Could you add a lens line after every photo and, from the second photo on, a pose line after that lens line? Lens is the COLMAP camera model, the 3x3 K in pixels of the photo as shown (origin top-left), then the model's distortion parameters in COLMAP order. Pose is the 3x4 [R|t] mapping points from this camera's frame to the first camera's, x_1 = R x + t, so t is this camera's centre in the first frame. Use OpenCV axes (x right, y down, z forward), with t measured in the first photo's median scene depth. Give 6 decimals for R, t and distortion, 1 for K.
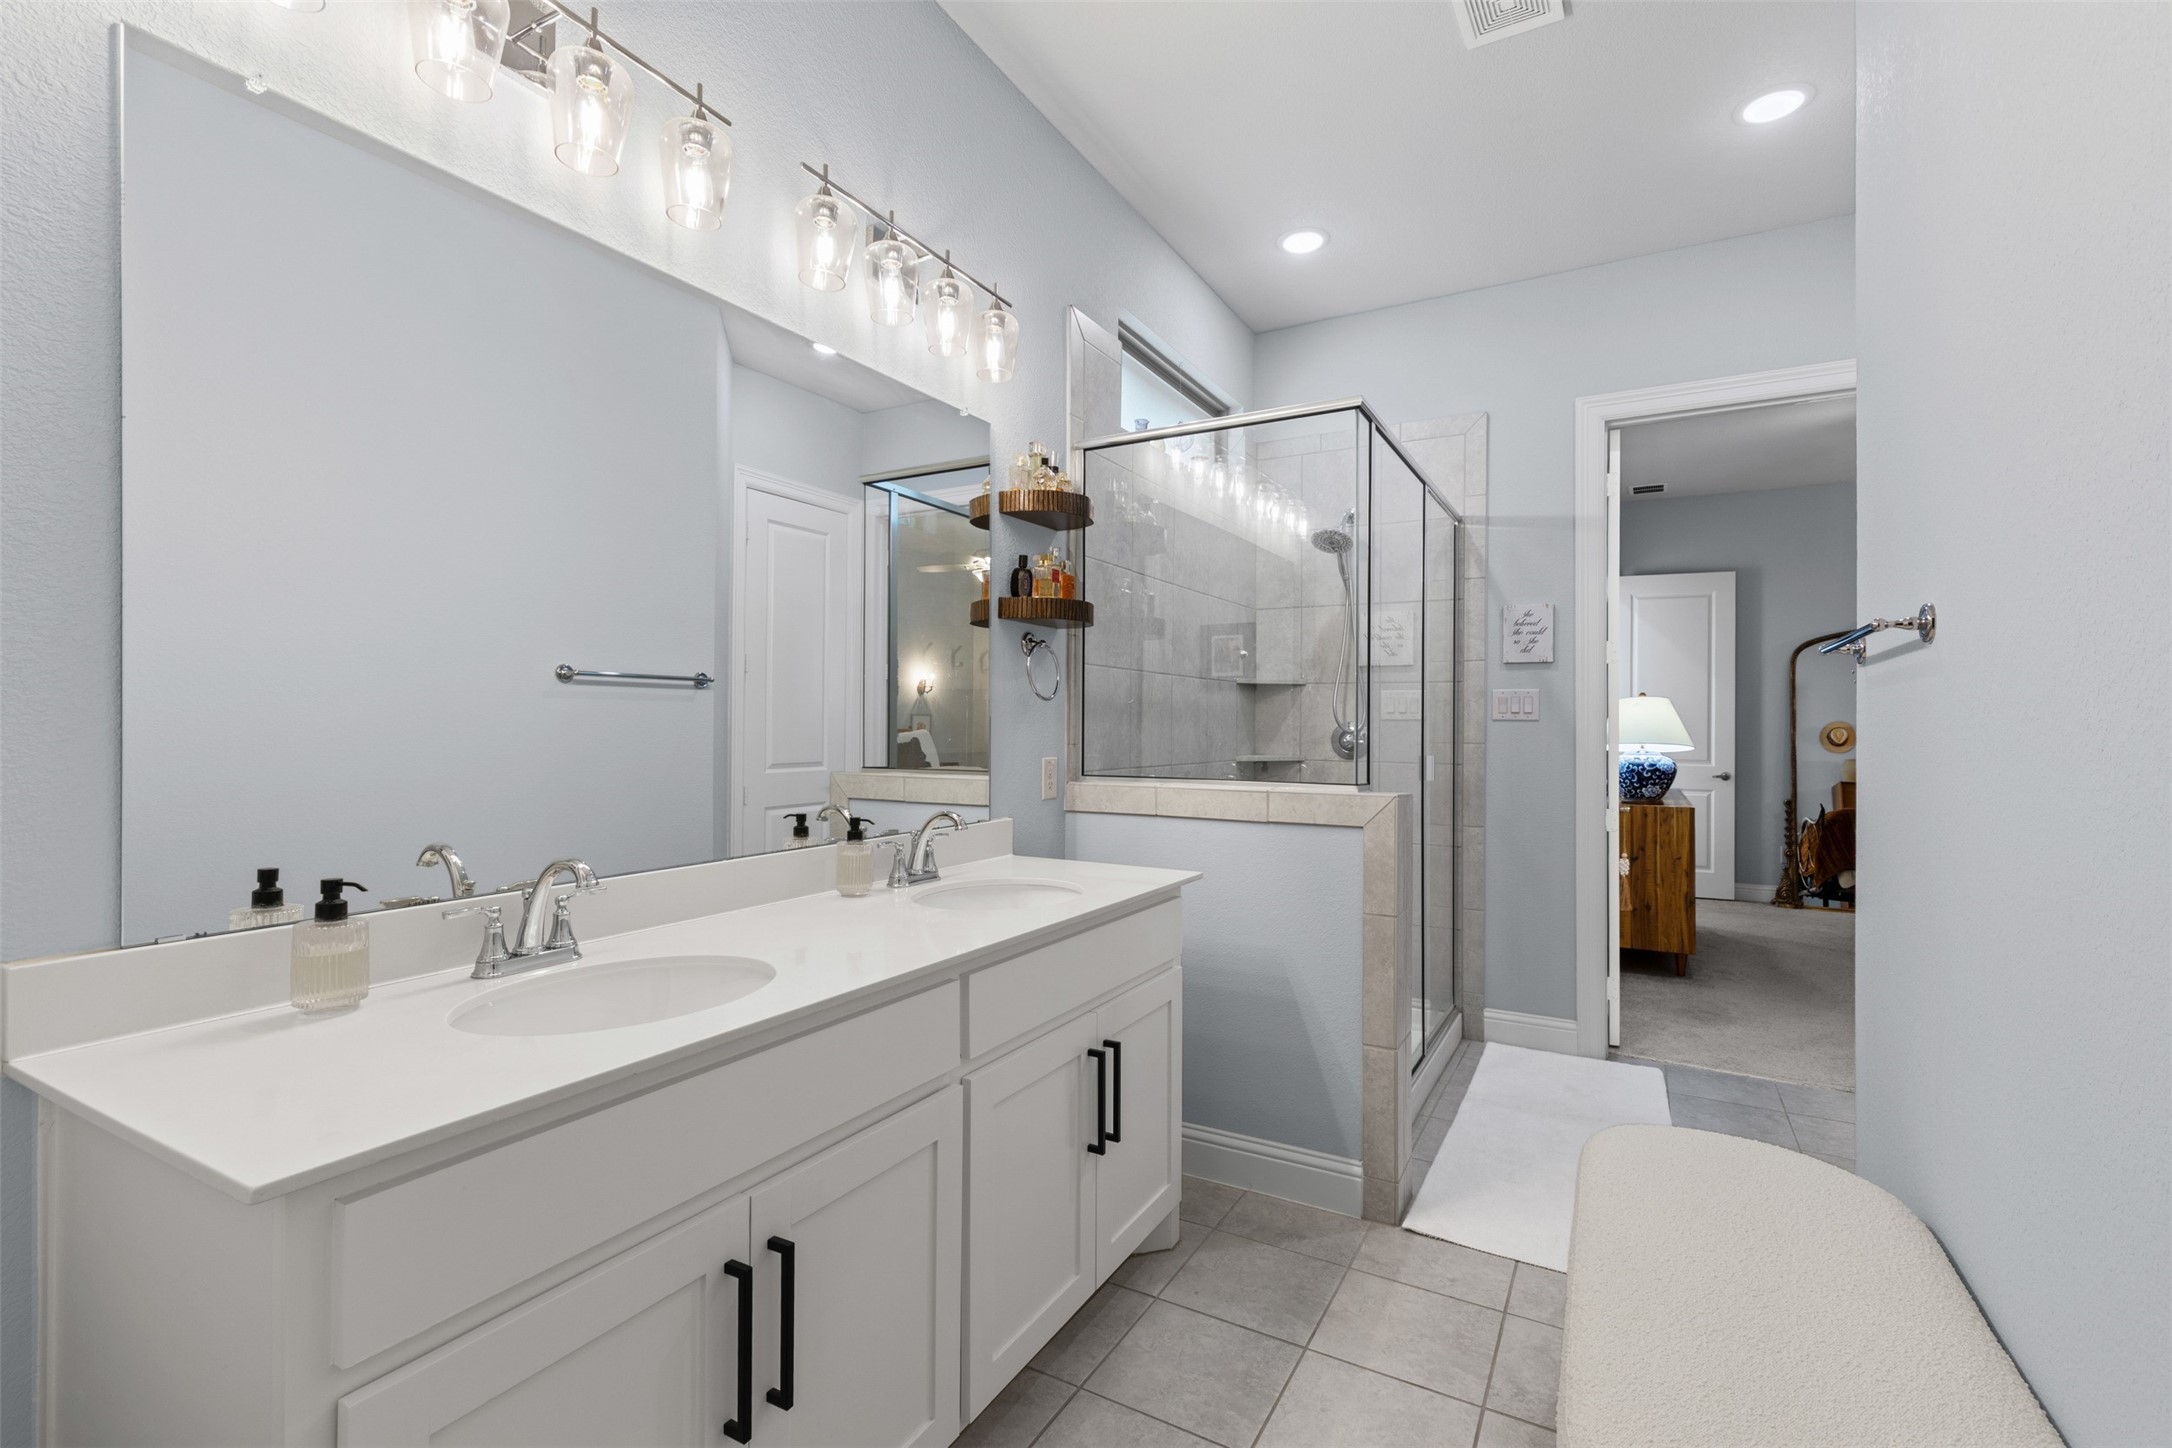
lens RADIAL K [[986.1, 0, 1103.5], [0, 986.1, 714.2], [0, 0, 1]] dist [0.008432, -0.001266]
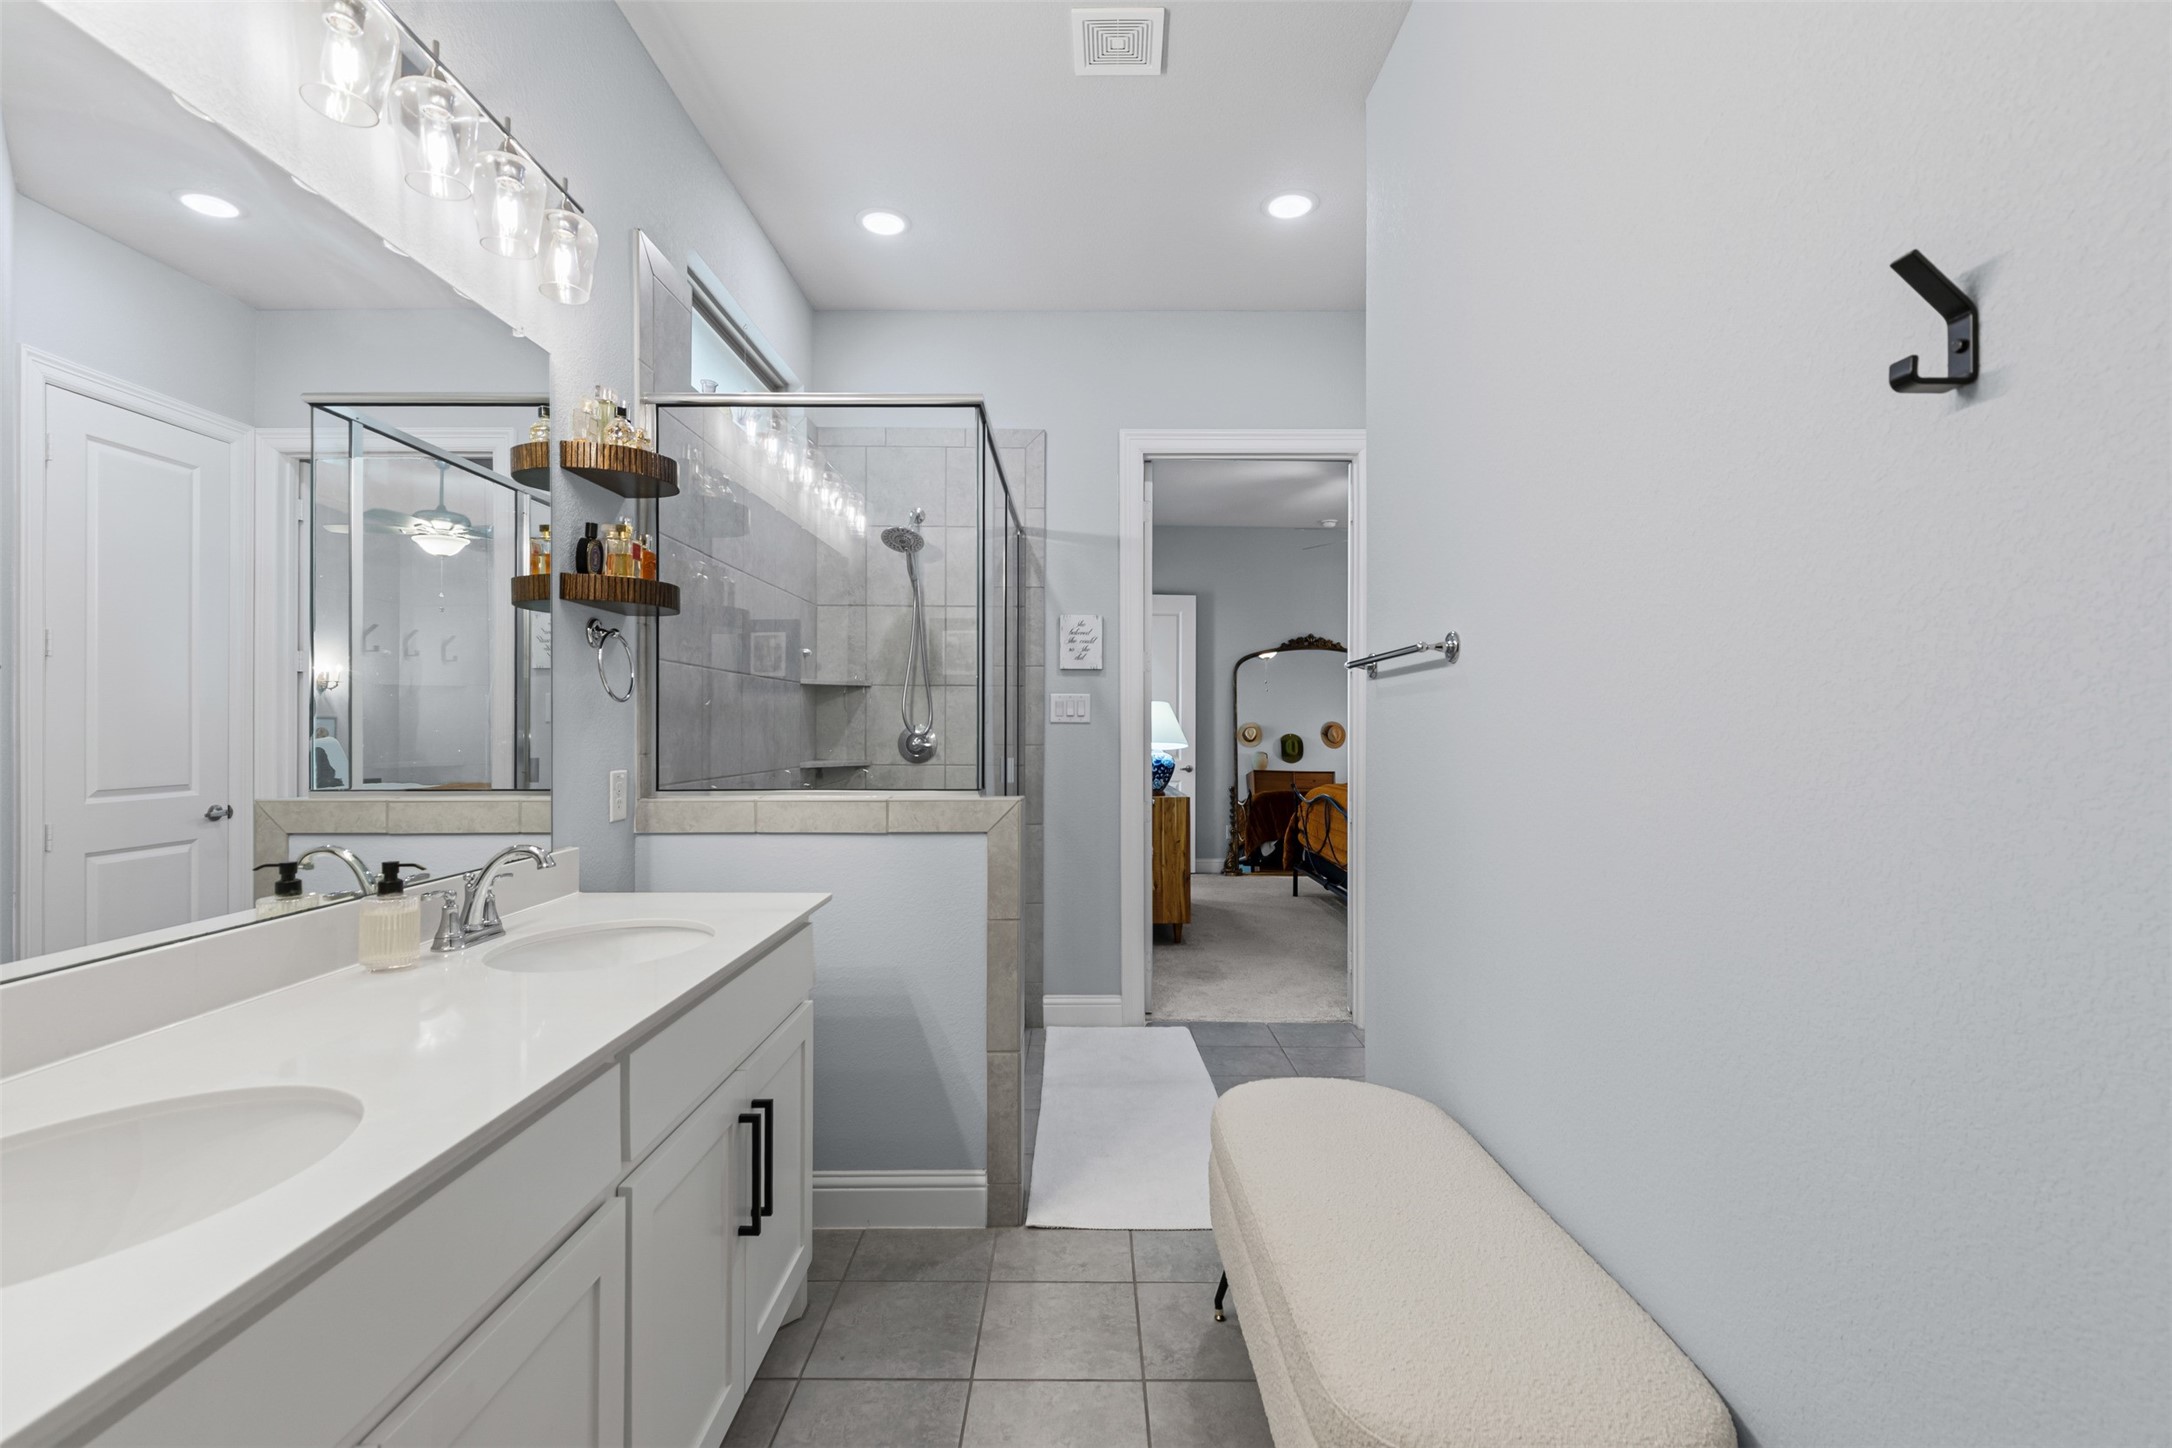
lens RADIAL K [[986.1, 0, 1098.4], [0, 986.1, 724.0], [0, 0, 1]] dist [0.008432, -0.001266]
pose [[0.869821, -0.004533, 0.493346, -0.101720], [0.000234, 0.999961, 0.008776, -0.002346], [-0.493367, -0.007518, 0.869789, 0.069785]]
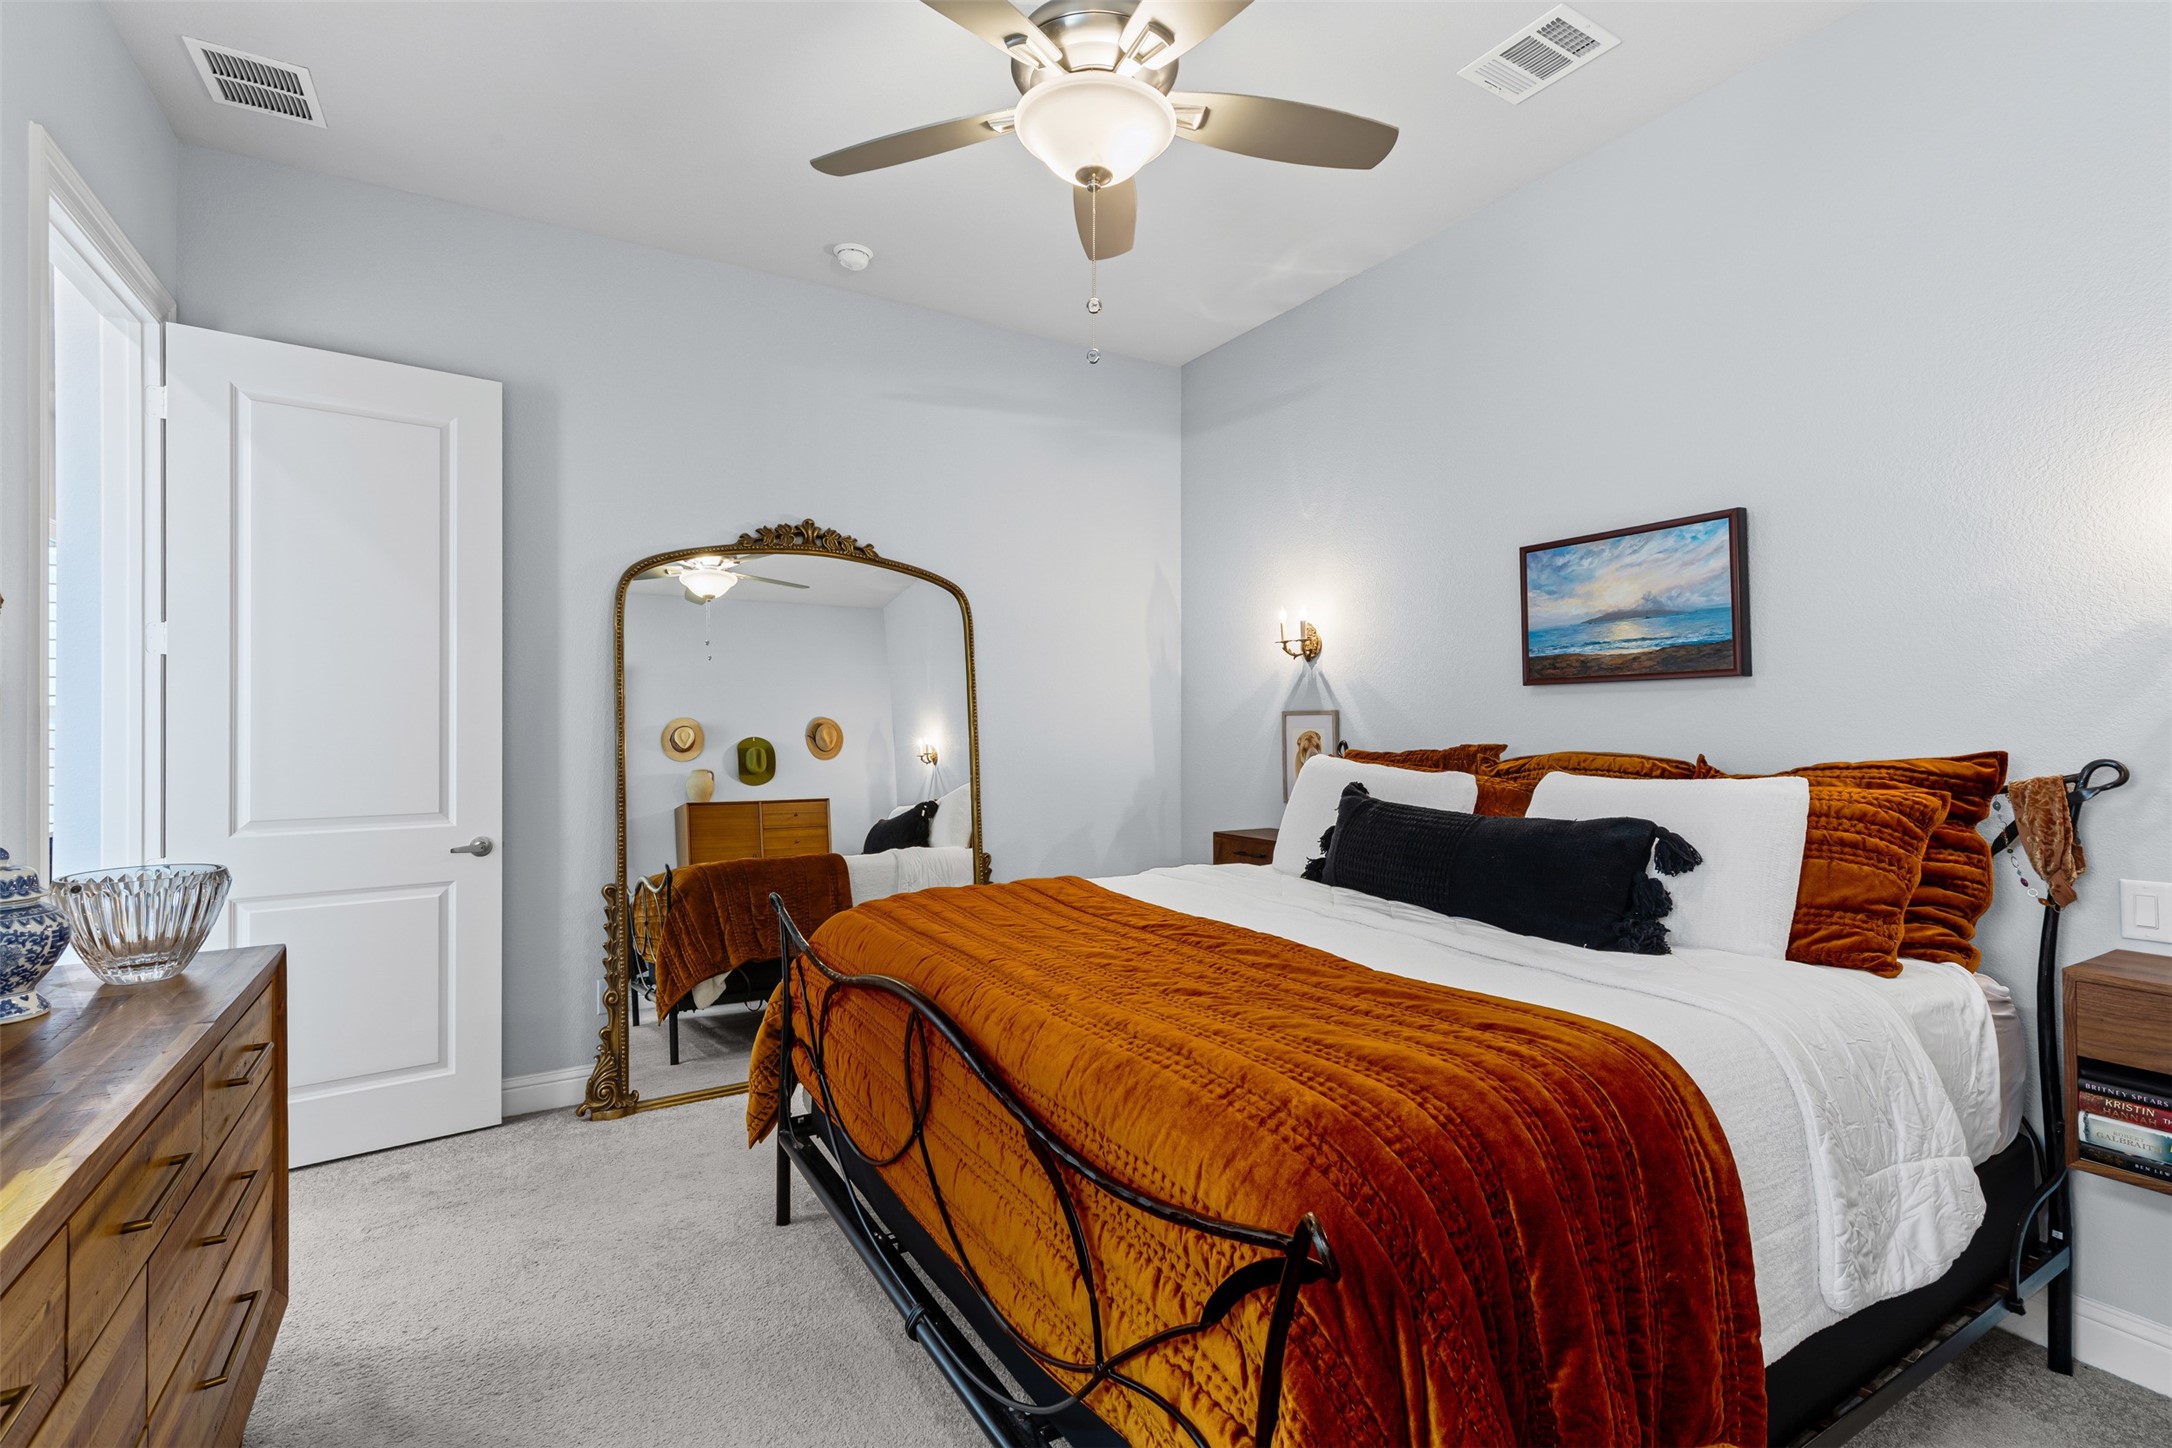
lens RADIAL K [[986.1, 0, 1065.3], [0, 986.1, 712.8], [0, 0, 1]] dist [0.008432, -0.001266]
pose [[0.522661, -0.002340, 0.852537, 0.886489], [-0.000807, 0.999994, 0.003239, 0.004270], [-0.852540, -0.002381, 0.522657, 1.250258]]
